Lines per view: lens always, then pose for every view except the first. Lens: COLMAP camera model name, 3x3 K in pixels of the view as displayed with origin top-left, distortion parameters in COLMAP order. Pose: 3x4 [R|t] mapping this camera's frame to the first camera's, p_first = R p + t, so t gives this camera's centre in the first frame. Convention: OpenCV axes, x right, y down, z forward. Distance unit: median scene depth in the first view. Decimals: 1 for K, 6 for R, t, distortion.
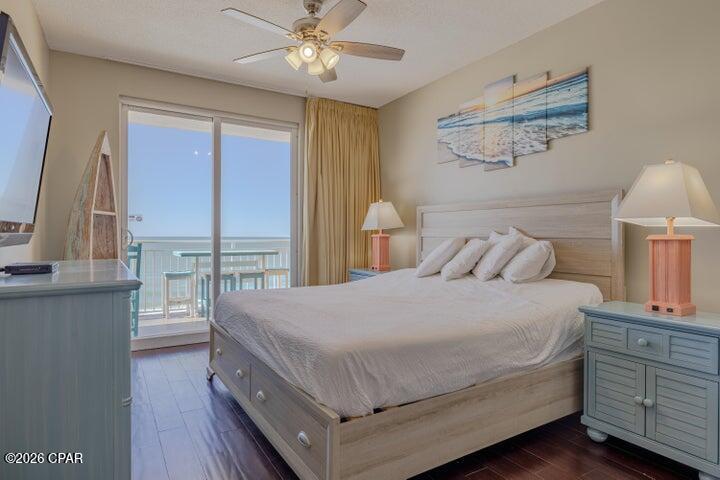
lens RADIAL K [[405.1, 0, 360.3], [0, 405.1, 238.9], [0, 0, 1]] dist [-0.002895, -0.001001]
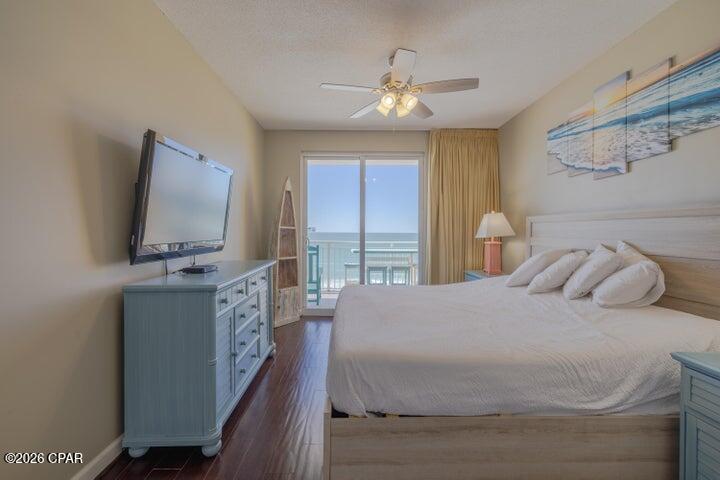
lens RADIAL K [[302.5, 0, 355.8], [0, 302.5, 235.1], [0, 0, 1]] dist [-0.002076, 0.000283]
pose [[0.859704, 0.006177, -0.510756, 0.213151], [-0.006105, 0.999980, 0.001818, -0.040521], [0.510757, 0.001556, 0.859724, 0.121943]]
